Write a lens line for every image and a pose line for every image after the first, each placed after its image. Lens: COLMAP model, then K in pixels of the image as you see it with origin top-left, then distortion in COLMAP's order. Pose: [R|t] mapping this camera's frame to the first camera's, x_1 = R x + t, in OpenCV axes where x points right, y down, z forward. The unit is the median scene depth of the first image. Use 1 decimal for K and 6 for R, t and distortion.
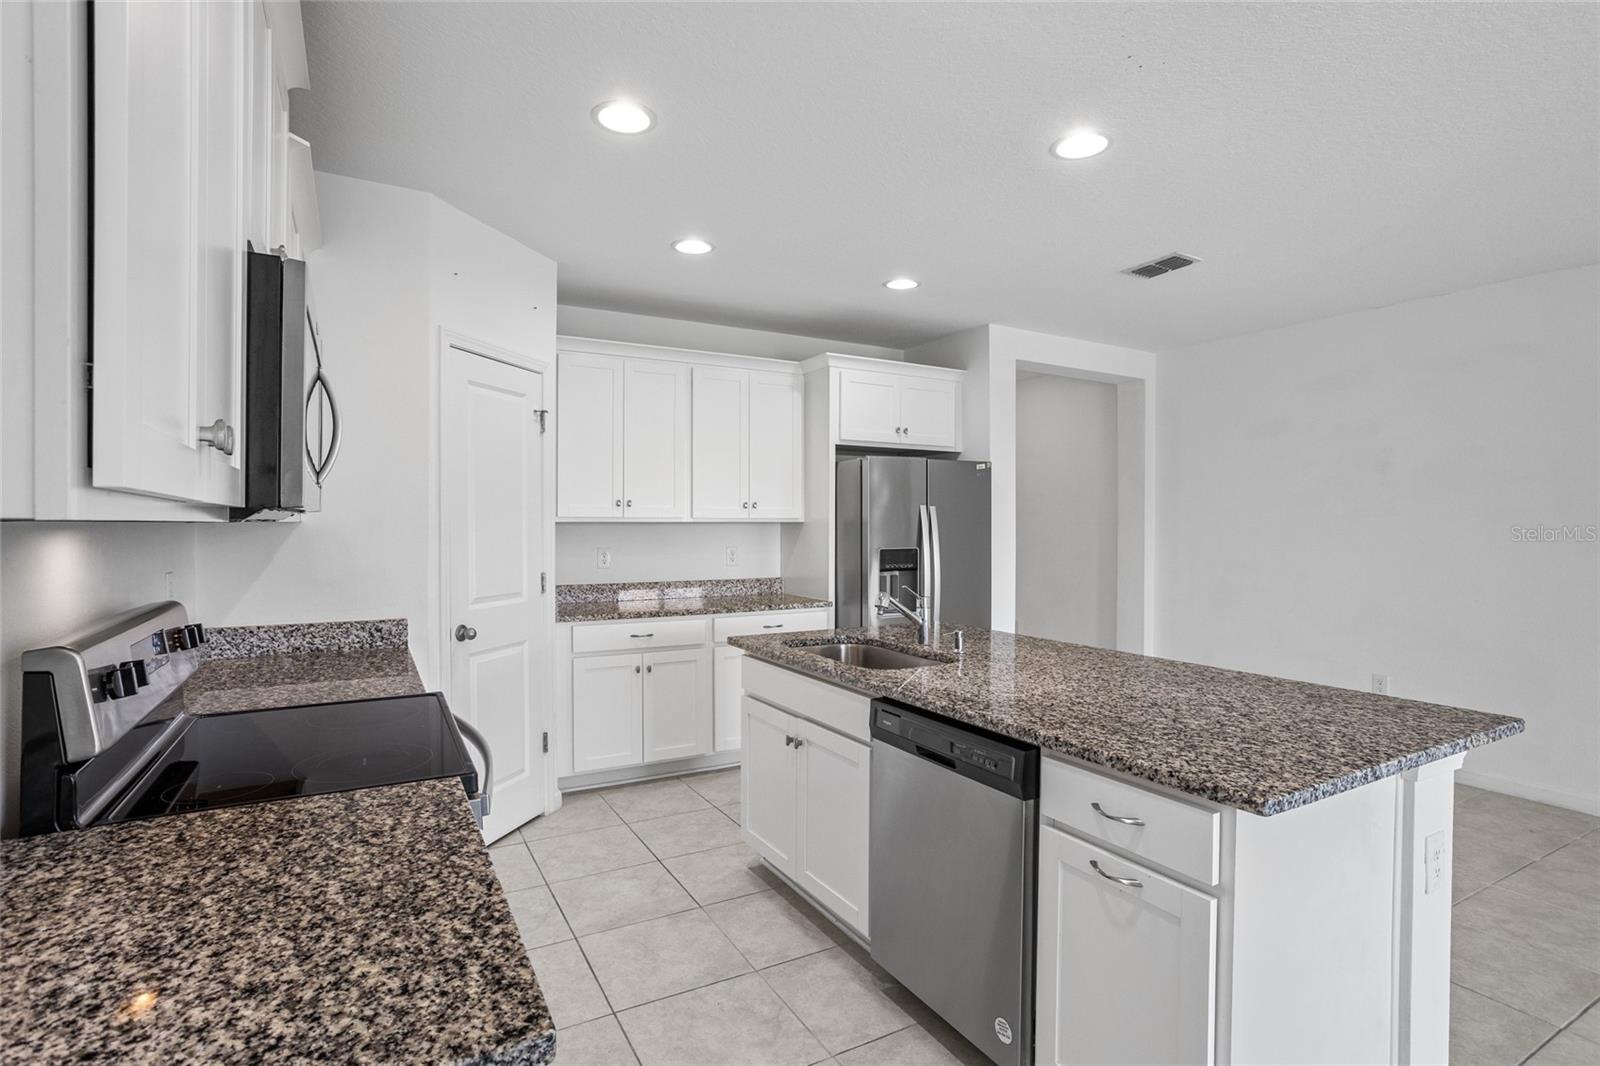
lens RADIAL K [[782.5, 0, 795.3], [0, 782.5, 533.9], [0, 0, 1]] dist [-0.049185, 0.022196]
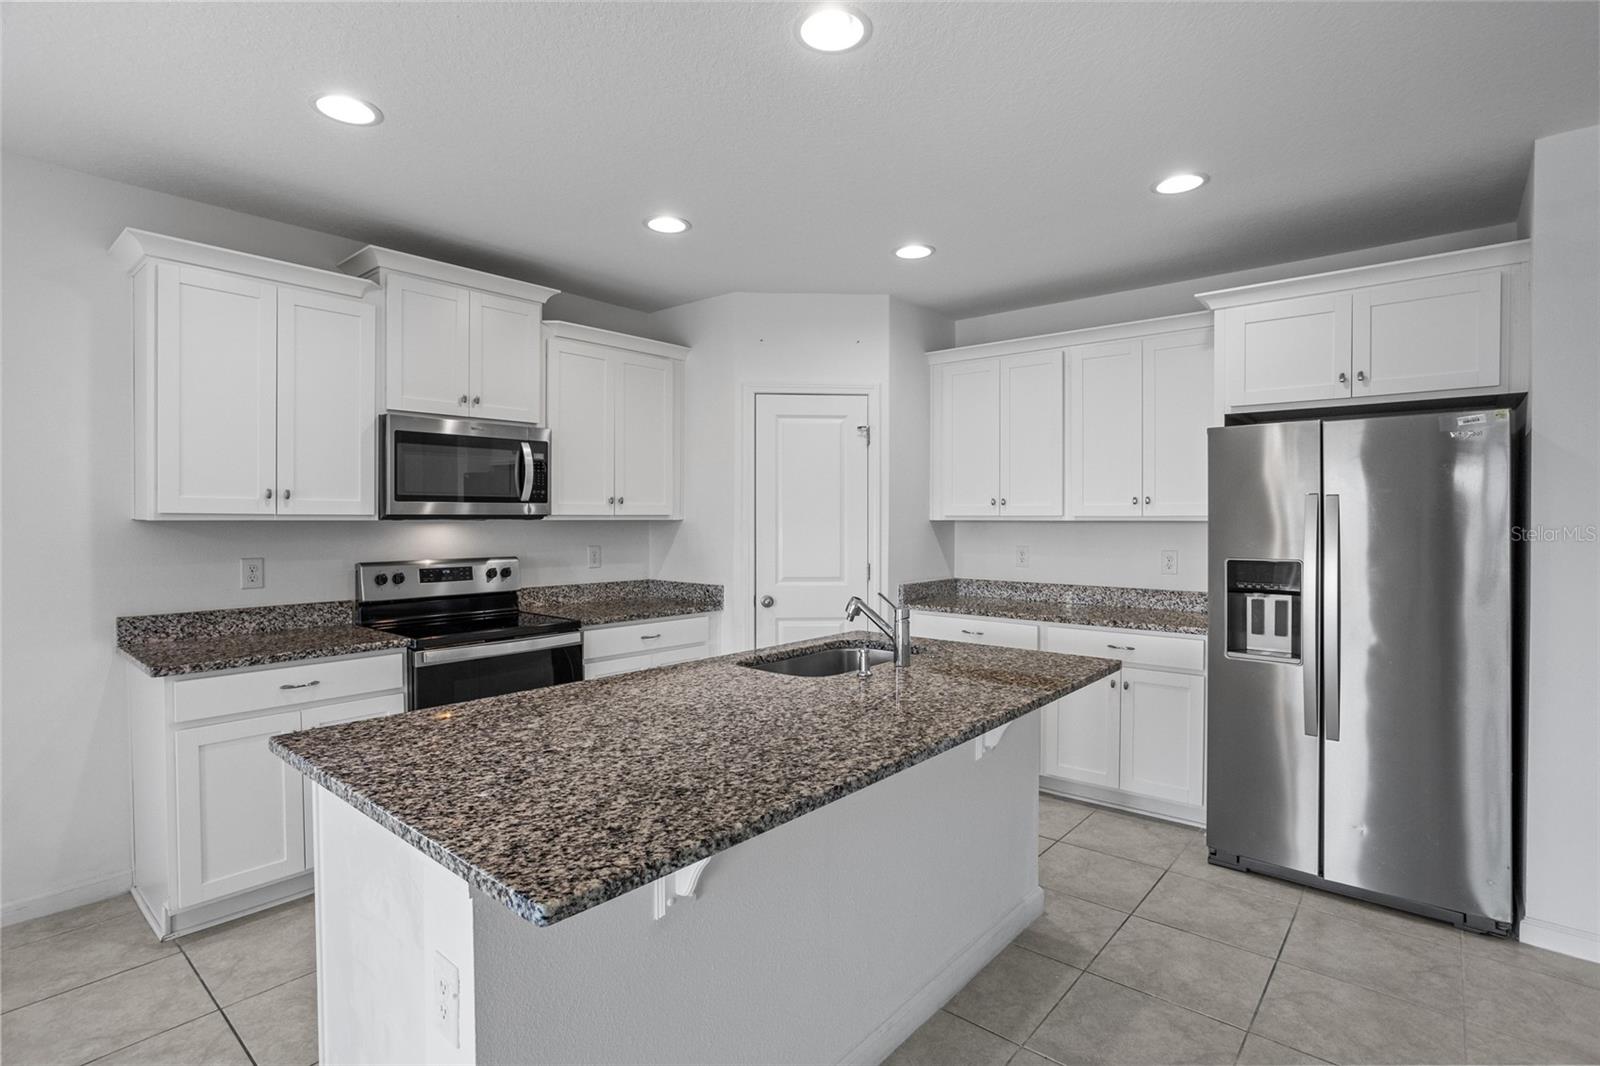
lens RADIAL K [[782.5, 0, 799.6], [0, 782.5, 527.7], [0, 0, 1]] dist [-0.049185, 0.022196]
pose [[0.344720, 0.008156, -0.938670, 0.788731], [-0.014491, 0.999889, 0.003367, -0.007174], [0.938594, 0.012442, 0.344800, 0.510721]]
